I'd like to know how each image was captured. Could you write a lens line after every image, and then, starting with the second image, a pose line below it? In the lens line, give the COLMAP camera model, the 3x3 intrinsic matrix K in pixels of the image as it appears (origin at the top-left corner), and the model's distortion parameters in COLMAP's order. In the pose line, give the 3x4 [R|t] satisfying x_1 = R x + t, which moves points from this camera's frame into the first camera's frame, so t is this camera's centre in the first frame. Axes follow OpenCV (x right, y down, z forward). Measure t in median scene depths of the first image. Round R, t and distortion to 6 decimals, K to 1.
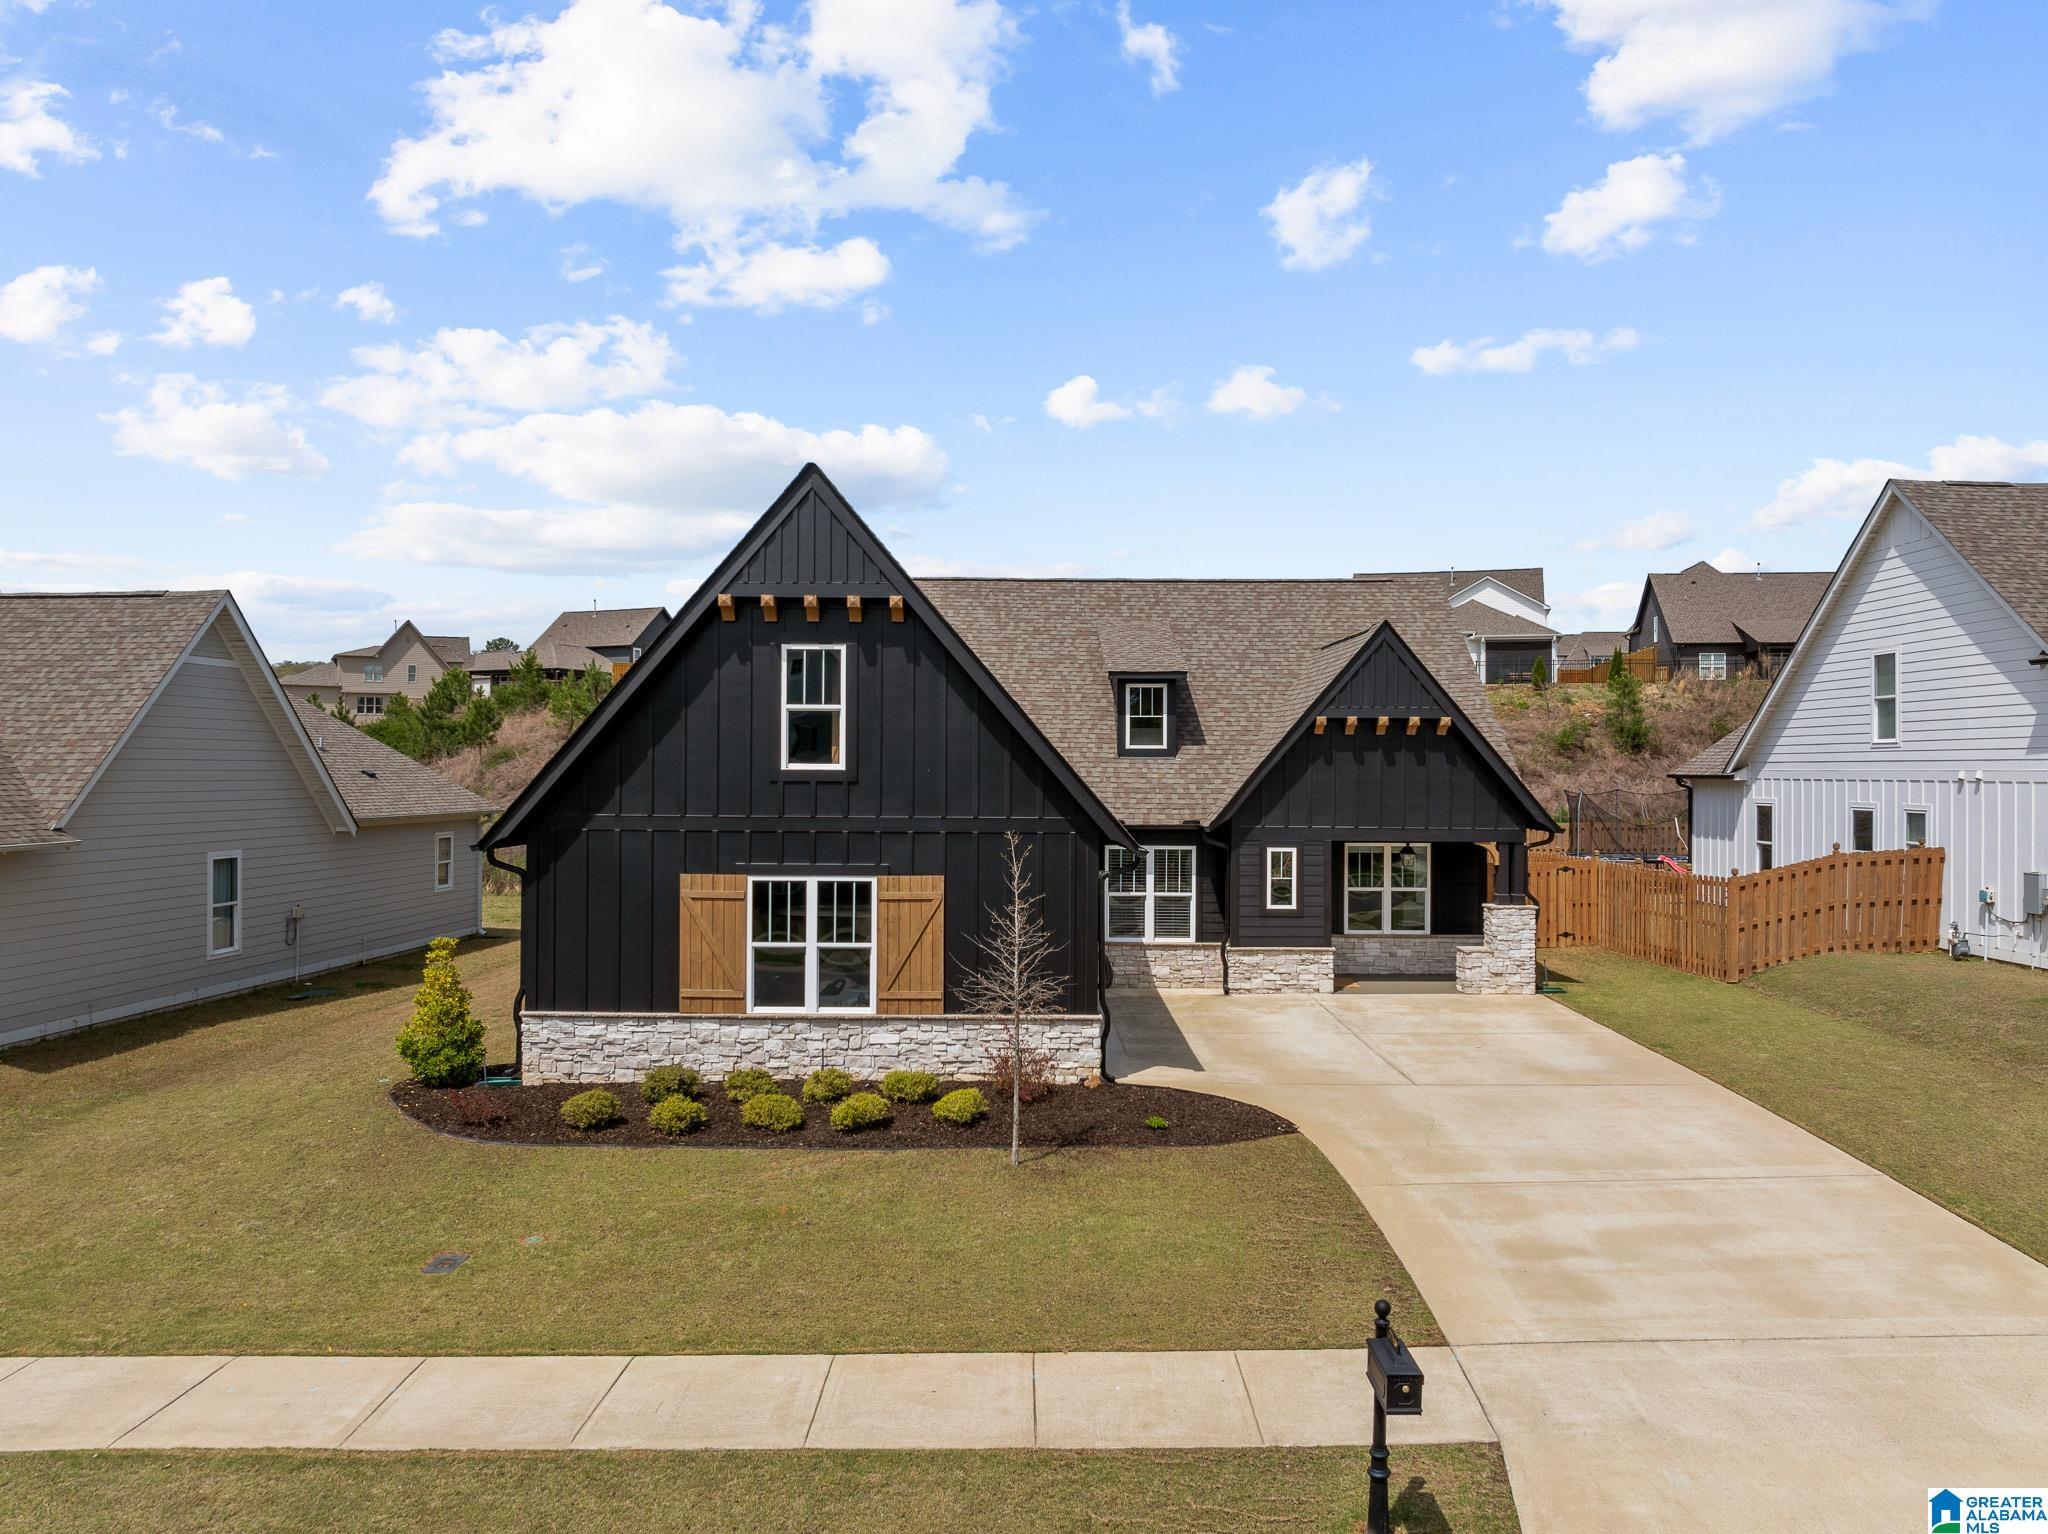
lens RADIAL K [[1434.9, 0, 1024.0], [0, 1434.9, 767.0], [0, 0, 1]] dist [-0.044137, 0.004875]
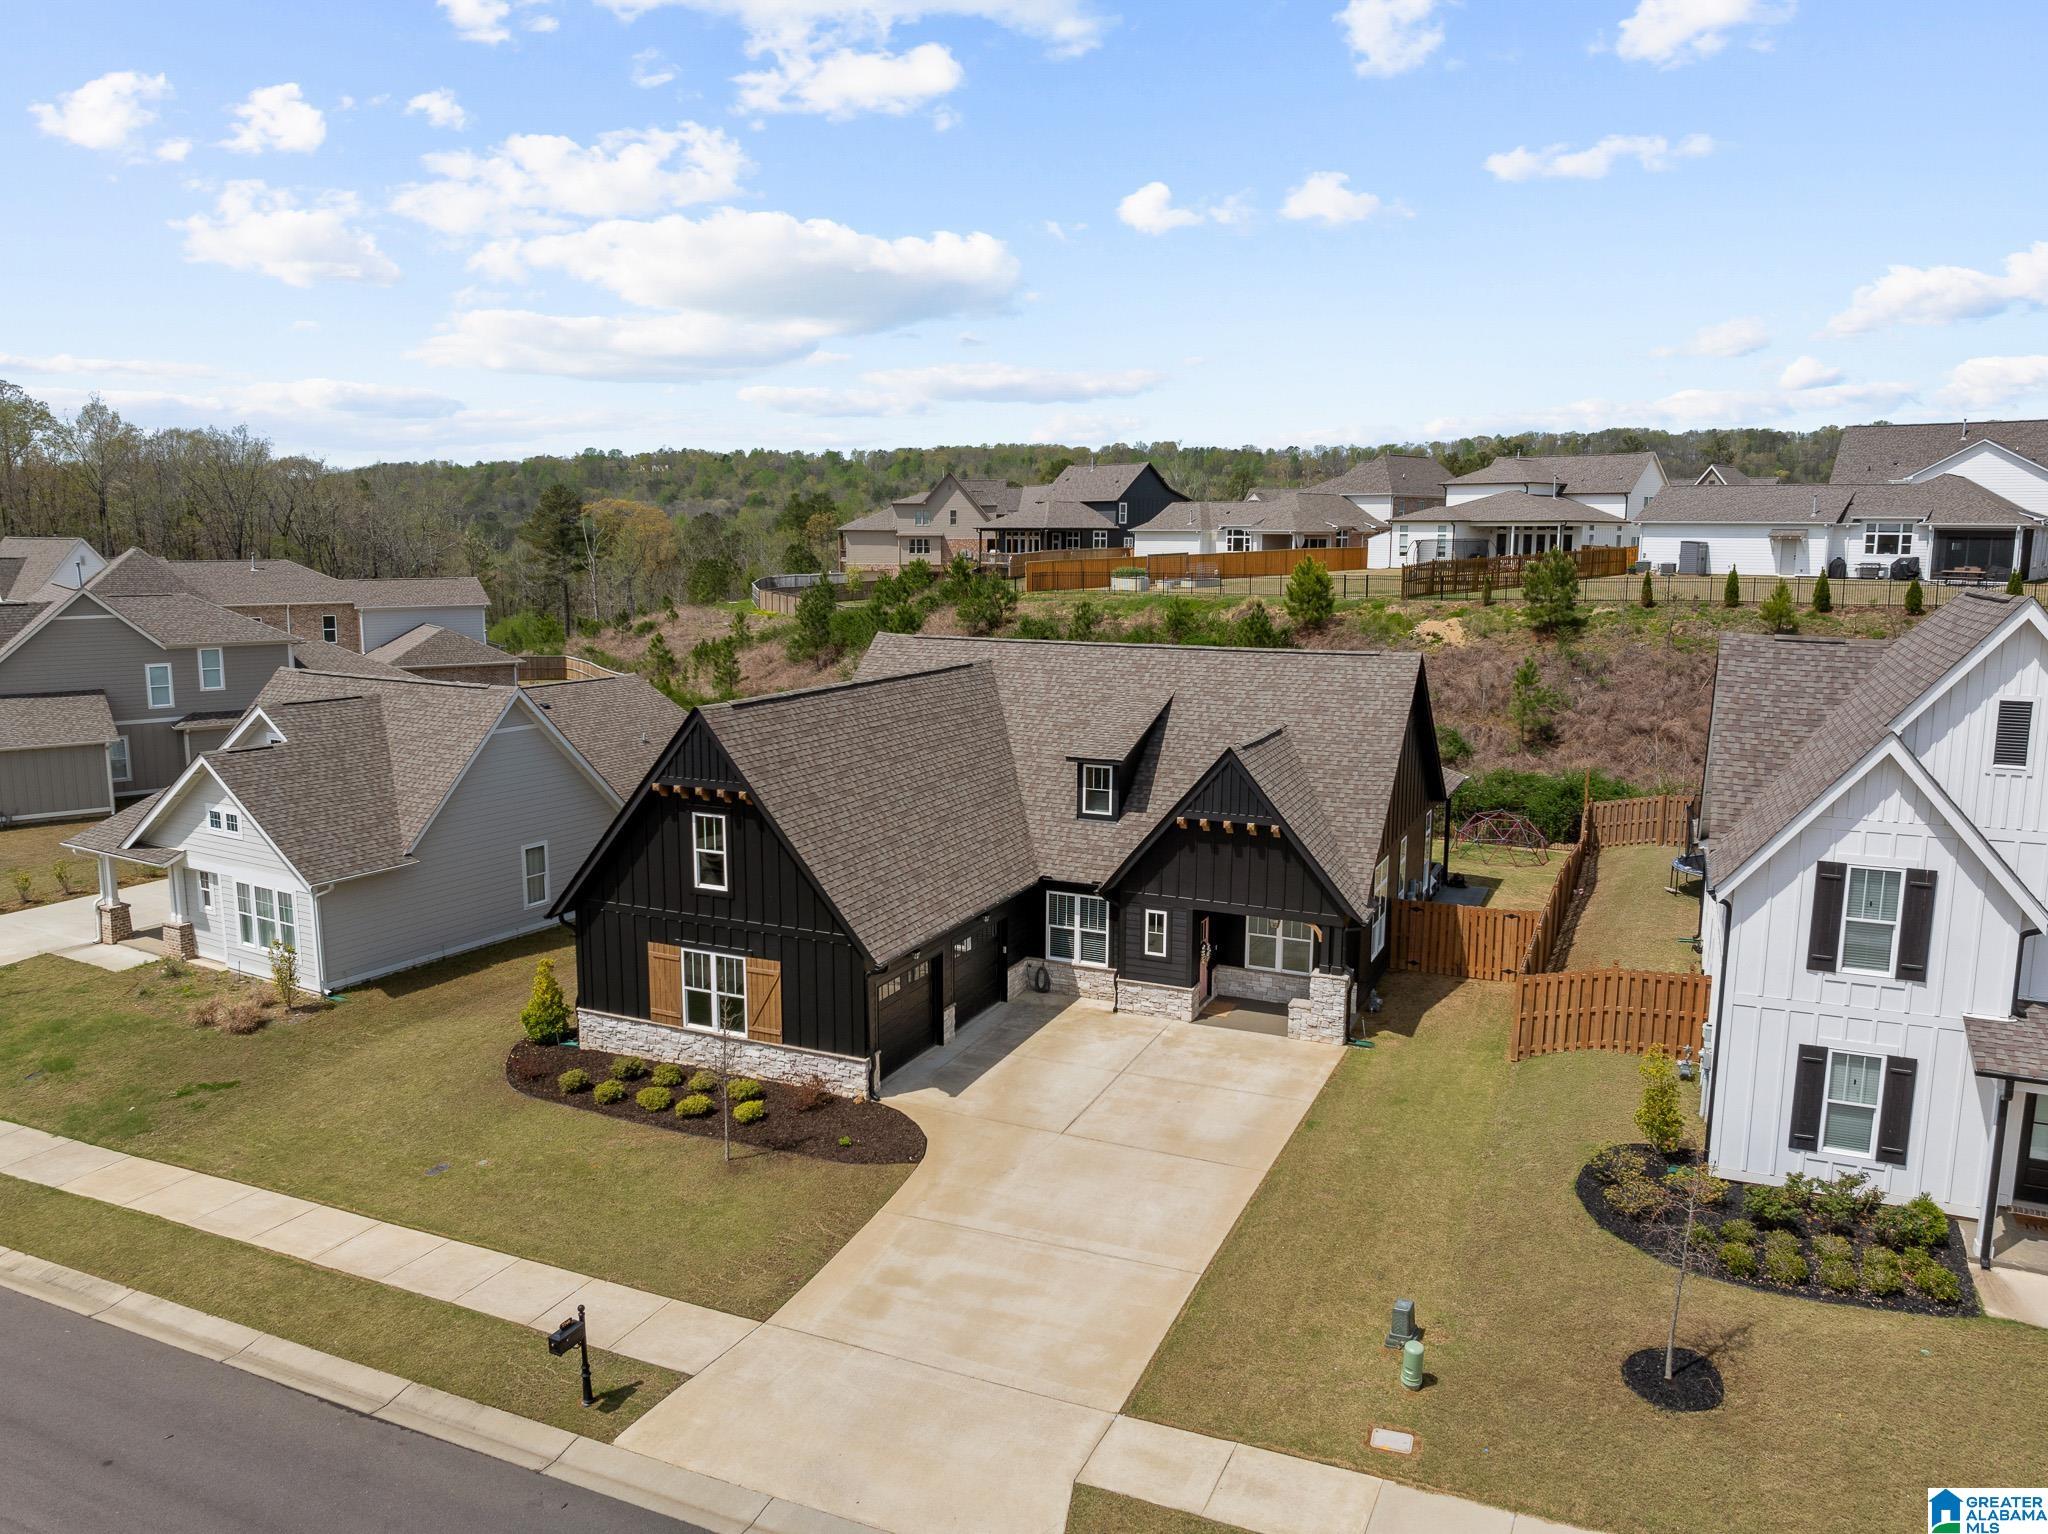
lens RADIAL K [[1426.4, 0, 1024.0], [0, 1426.4, 767.0], [0, 0, 1]] dist [-0.023043, -0.028970]
pose [[0.910698, 0.064381, -0.408026, 0.829887], [0.000809, 0.987499, 0.157621, -0.390910], [0.413073, -0.143876, 0.899261, -0.291735]]
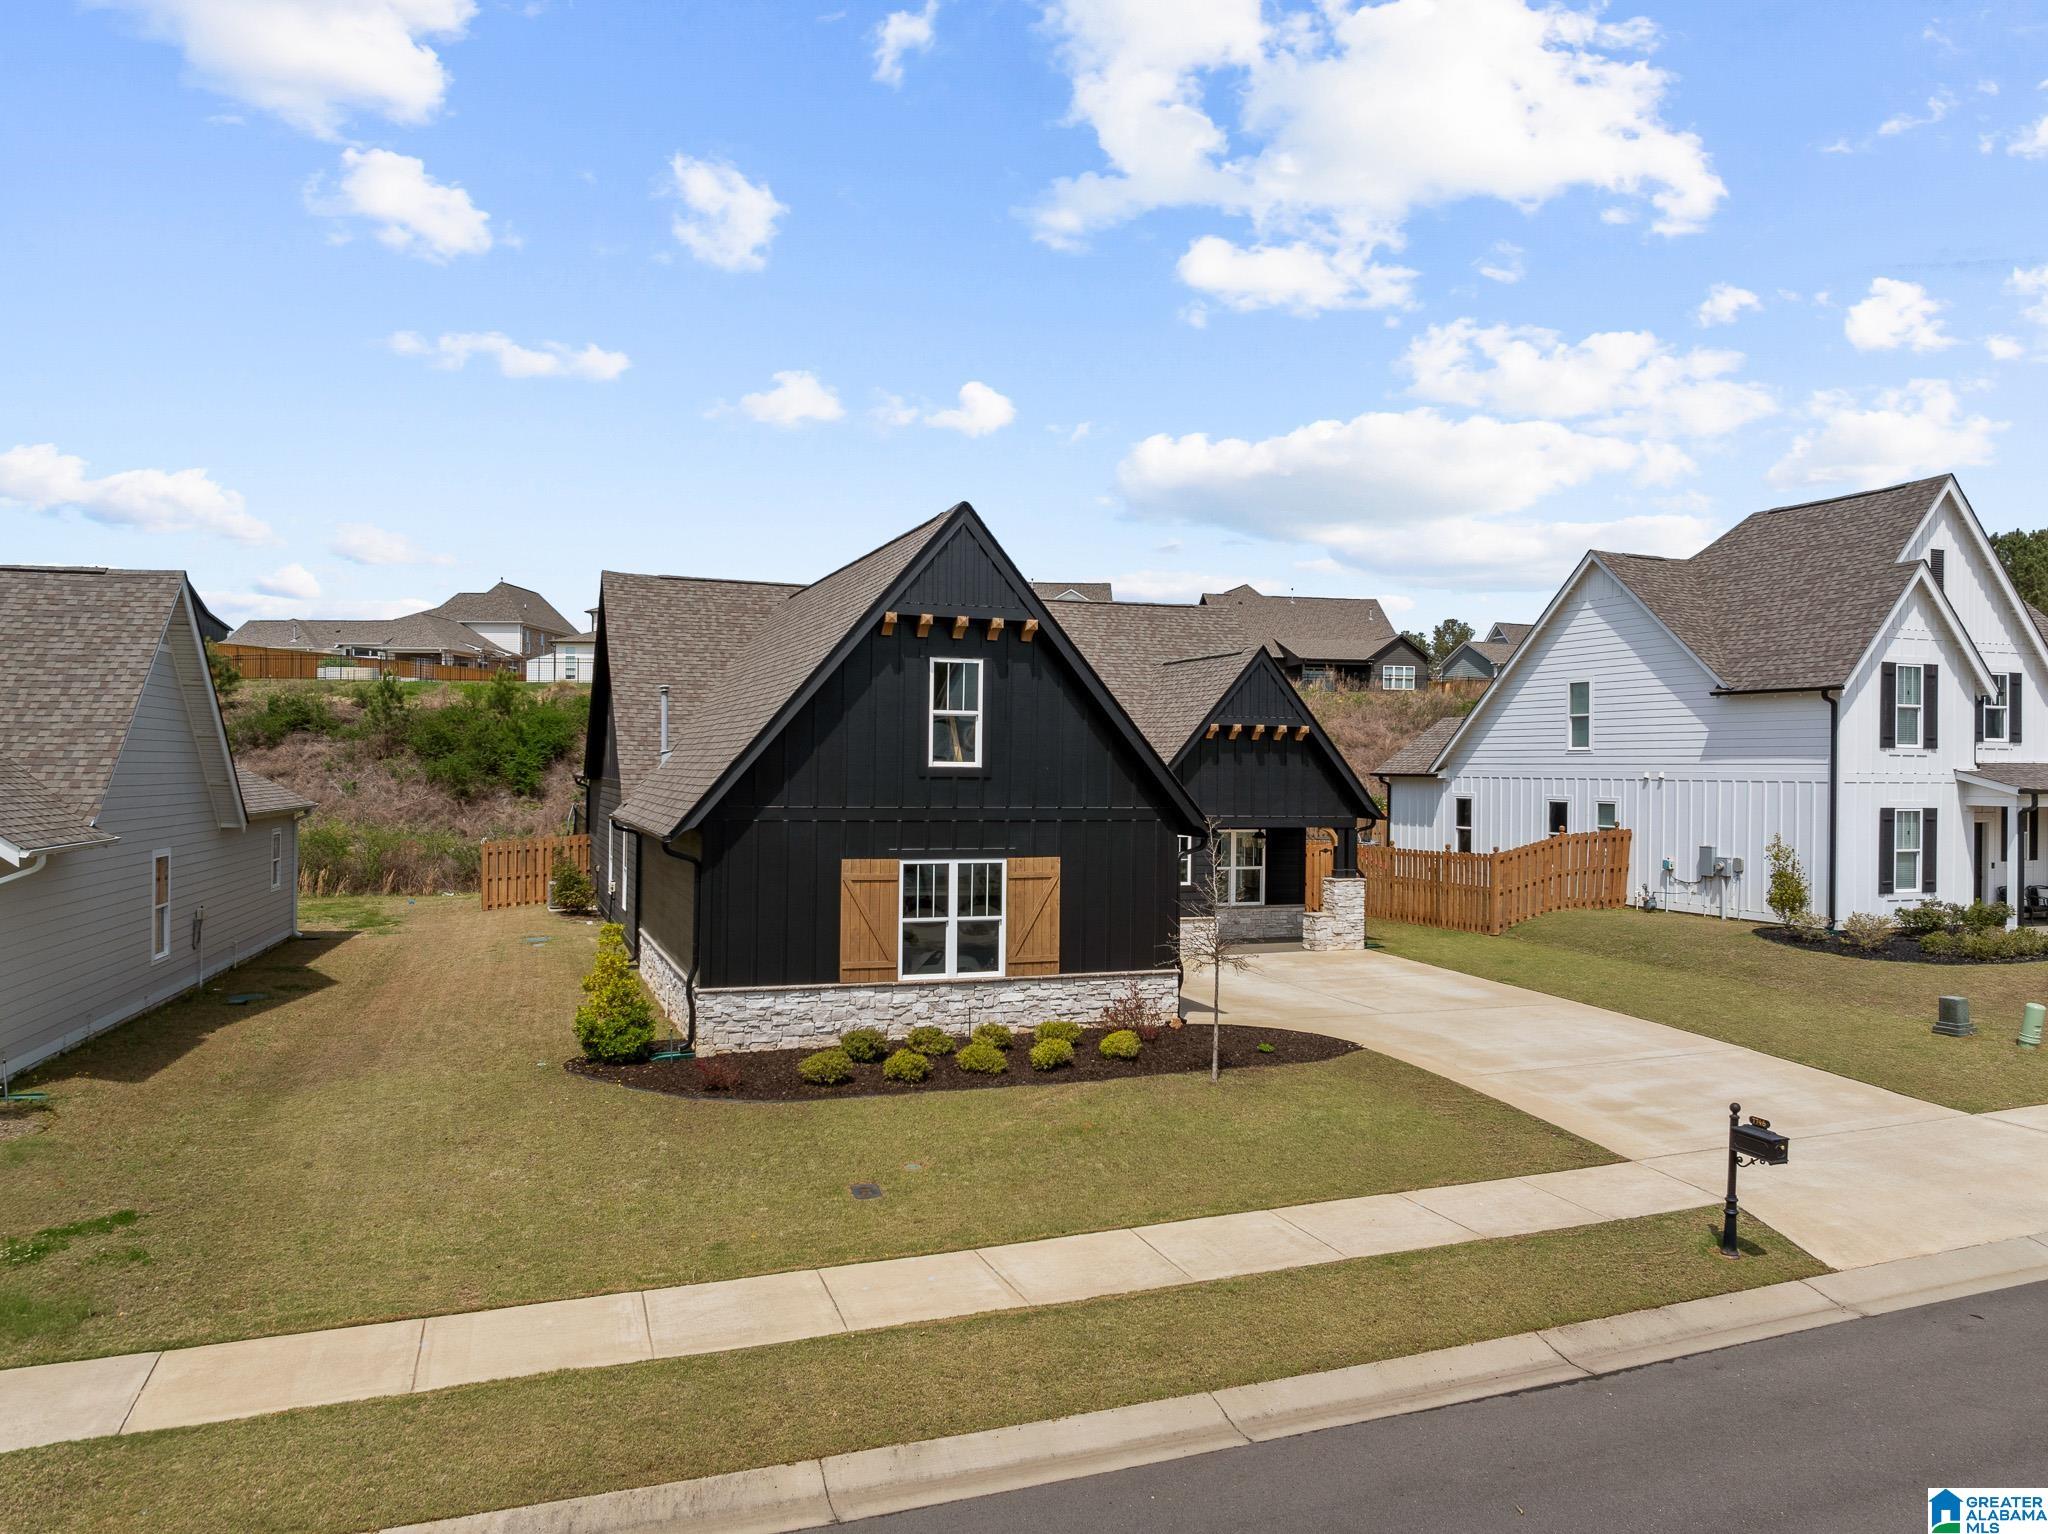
lens RADIAL K [[1438.8, 0, 1024.0], [0, 1438.8, 767.0], [0, 0, 1]] dist [-0.040596, 0.001606]
pose [[0.938149, 0.005826, 0.346183, -0.495552], [-0.006978, 0.999973, 0.002084, -0.000899], [-0.346162, -0.004371, 0.938165, -0.105128]]
